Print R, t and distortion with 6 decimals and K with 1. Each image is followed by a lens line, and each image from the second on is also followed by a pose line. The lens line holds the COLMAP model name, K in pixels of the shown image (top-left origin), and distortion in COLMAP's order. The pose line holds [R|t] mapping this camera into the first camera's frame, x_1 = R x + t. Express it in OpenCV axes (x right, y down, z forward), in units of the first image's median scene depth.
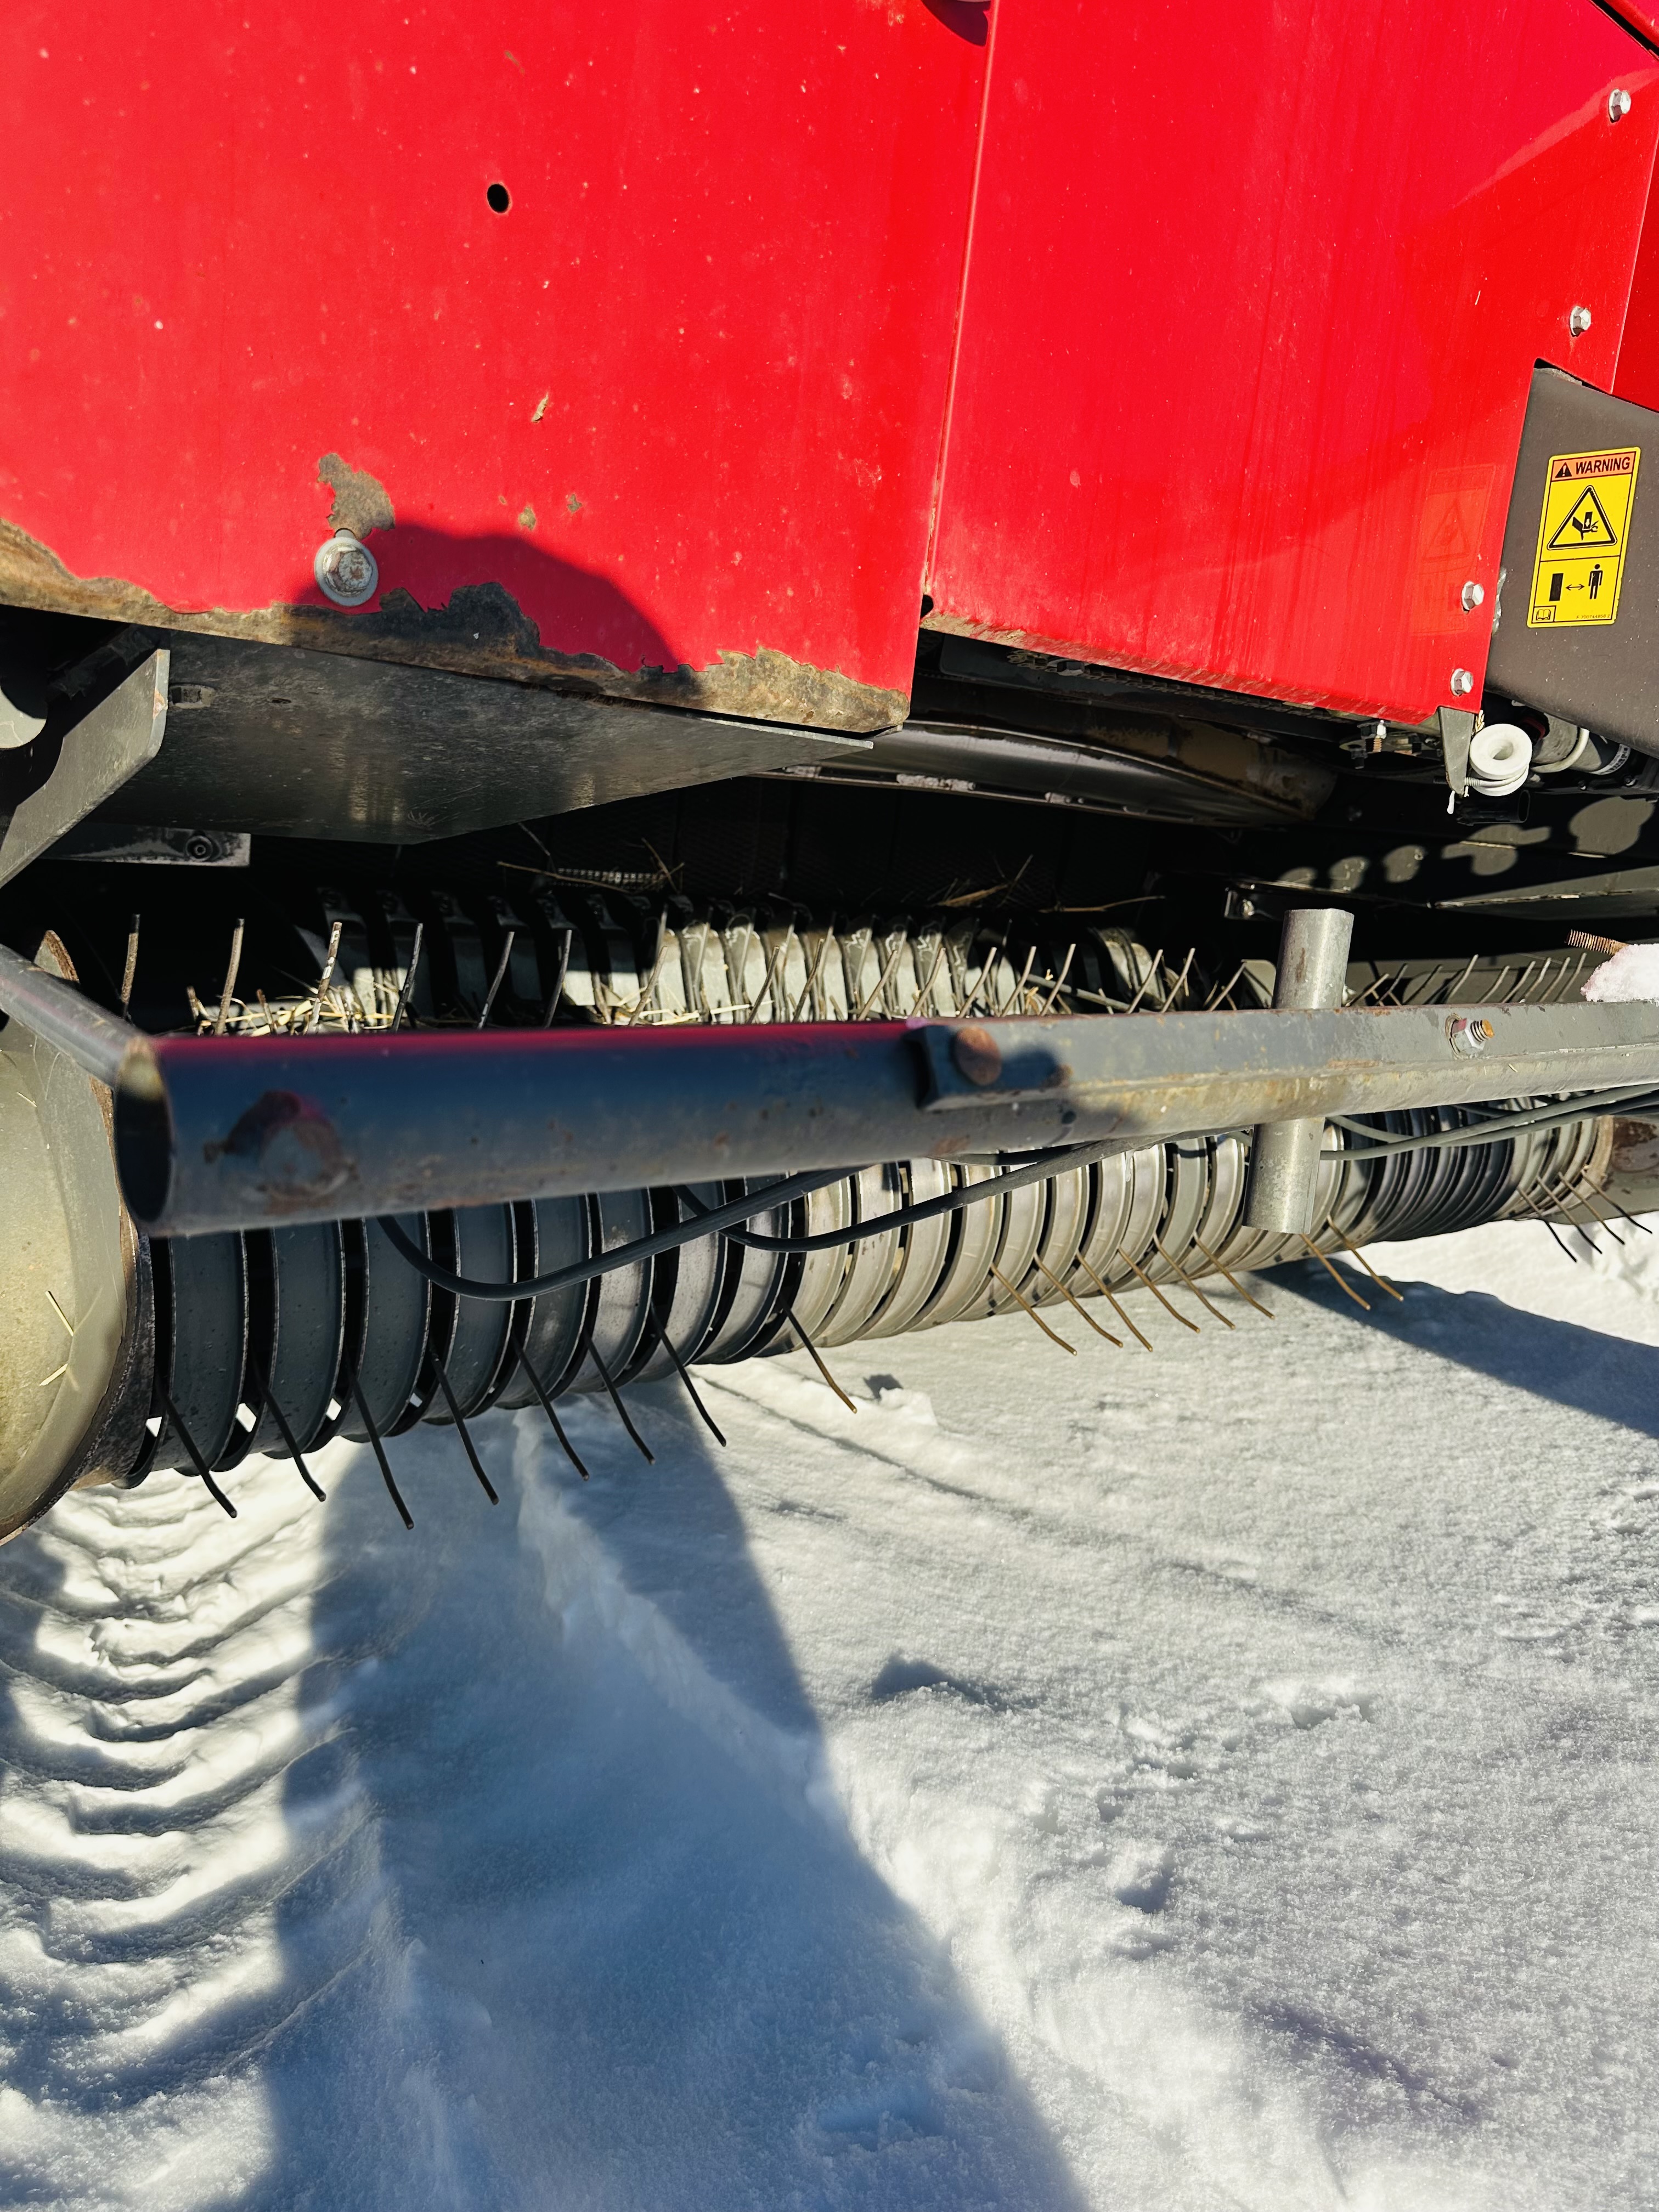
lens RADIAL K [[1532.9, 0, 829.5], [0, 1532.9, 1106.0], [0, 0, 1]] dist [0.037059, -0.045972]
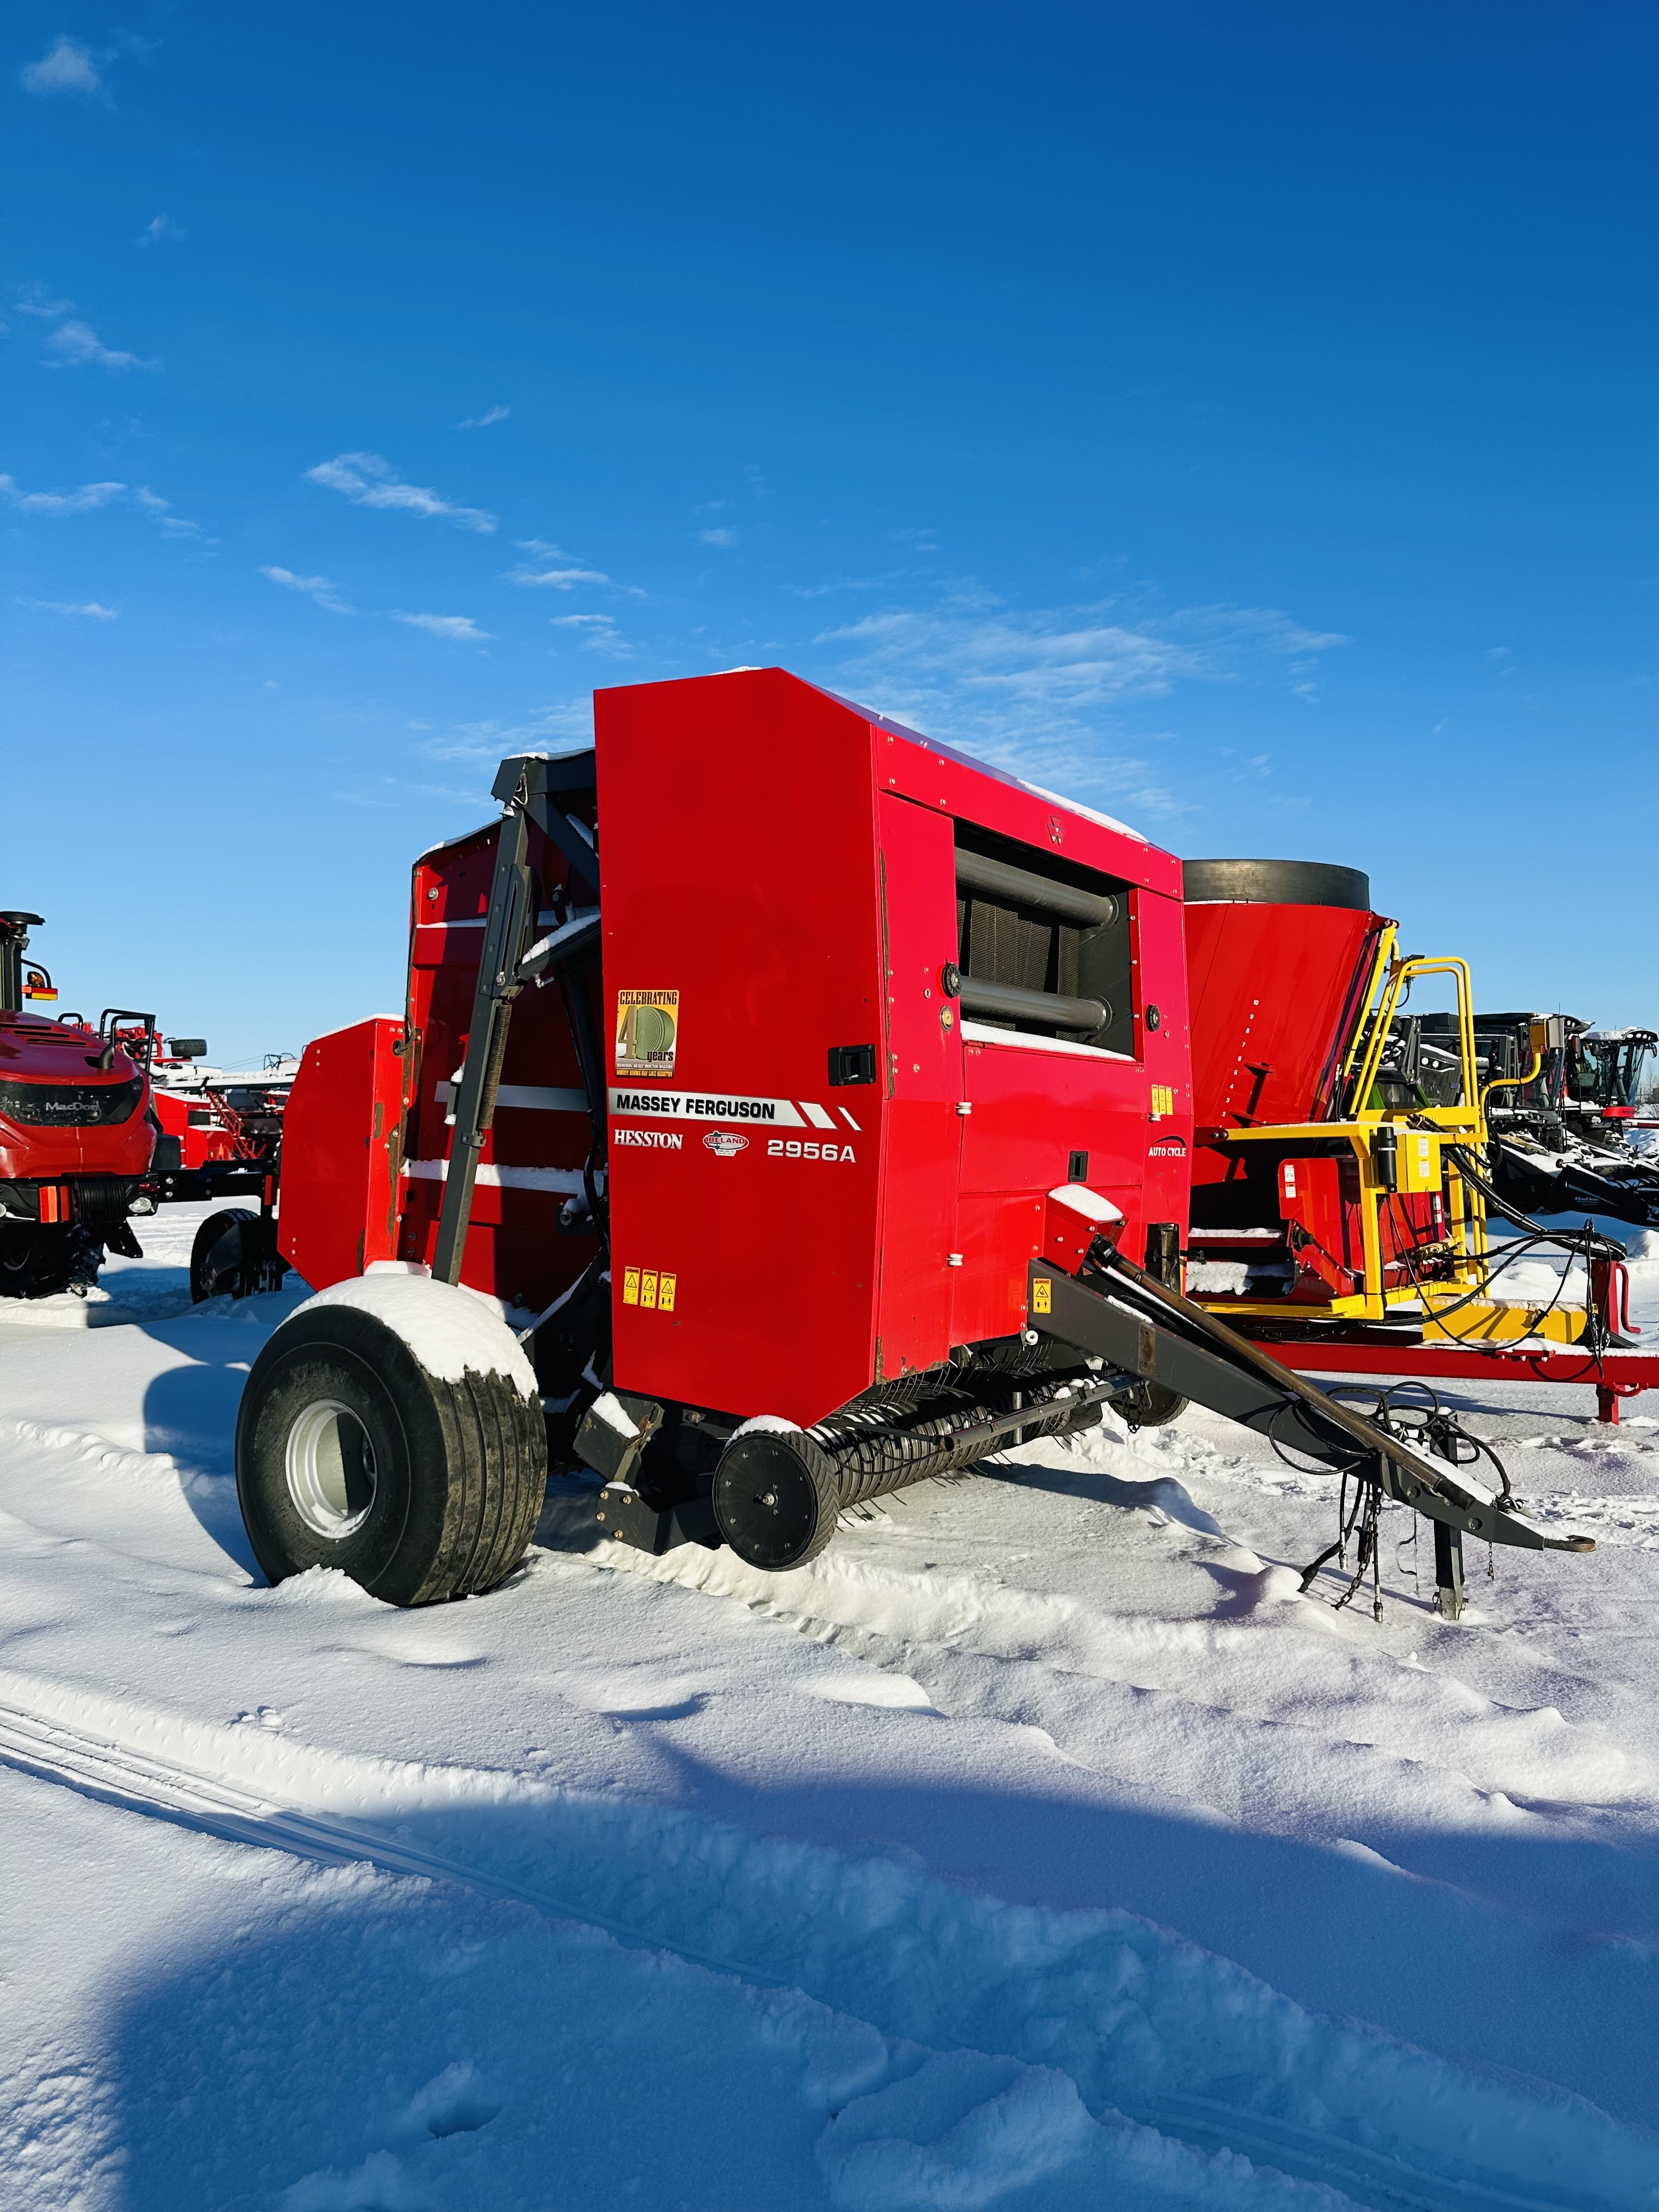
lens RADIAL K [[1532.9, 0, 829.5], [0, 1532.9, 1106.0], [0, 0, 1]] dist [0.037059, -0.045972]
pose [[0.948158, -0.058024, 0.312457, -1.595663], [0.111359, 0.981515, -0.155652, -0.261523], [-0.297649, 0.182378, 0.937093, -3.380465]]
